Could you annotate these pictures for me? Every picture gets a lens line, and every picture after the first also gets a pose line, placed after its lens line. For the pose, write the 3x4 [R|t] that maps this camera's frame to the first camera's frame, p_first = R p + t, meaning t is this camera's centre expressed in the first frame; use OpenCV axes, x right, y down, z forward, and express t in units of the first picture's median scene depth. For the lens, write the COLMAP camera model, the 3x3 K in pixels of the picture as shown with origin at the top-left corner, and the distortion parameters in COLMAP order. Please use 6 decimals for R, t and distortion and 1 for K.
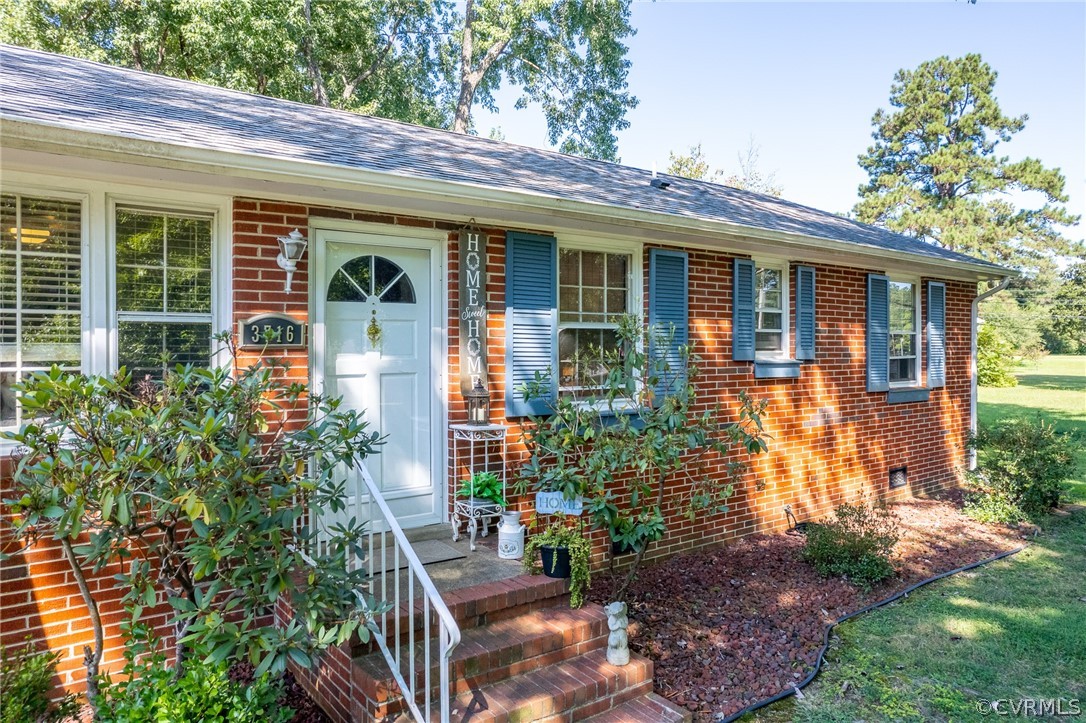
lens RADIAL K [[681.8, 0, 543.0], [0, 681.8, 361.5], [0, 0, 1]] dist [-0.002648, 0.000031]
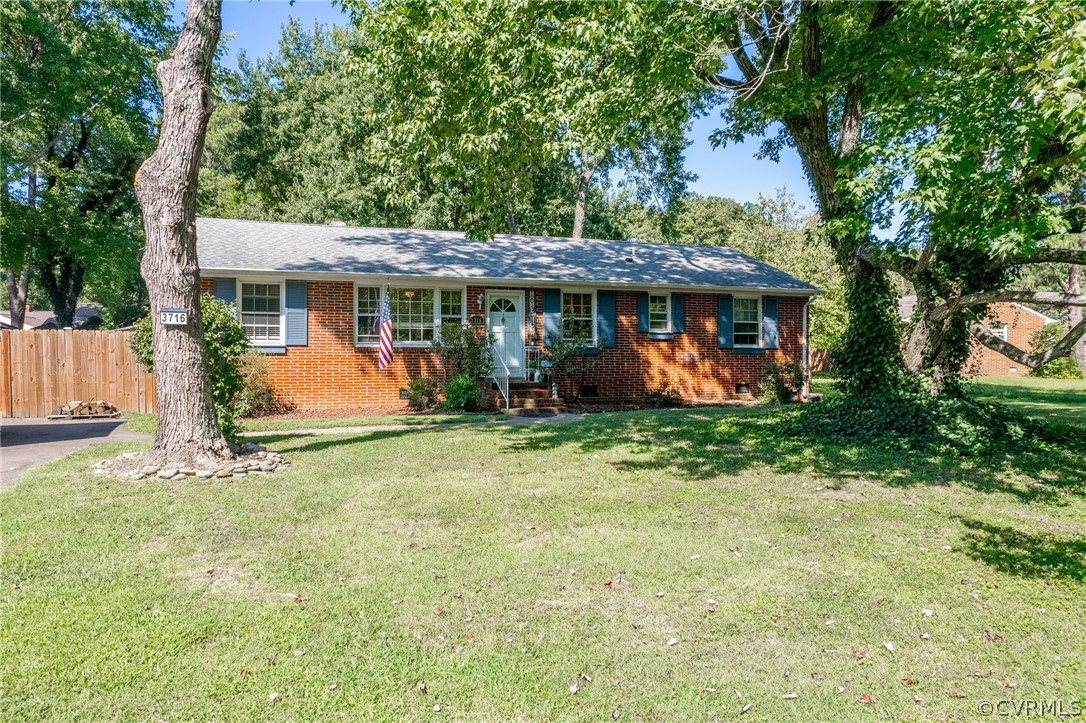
lens RADIAL K [[681.8, 0, 543.0], [0, 681.8, 361.5], [0, 0, 1]] dist [-0.002648, 0.000031]
pose [[0.966779, -0.000881, -0.255613, 0.743057], [-0.003752, 0.999837, -0.017637, 0.202036], [0.255587, 0.018010, 0.966618, -2.046166]]
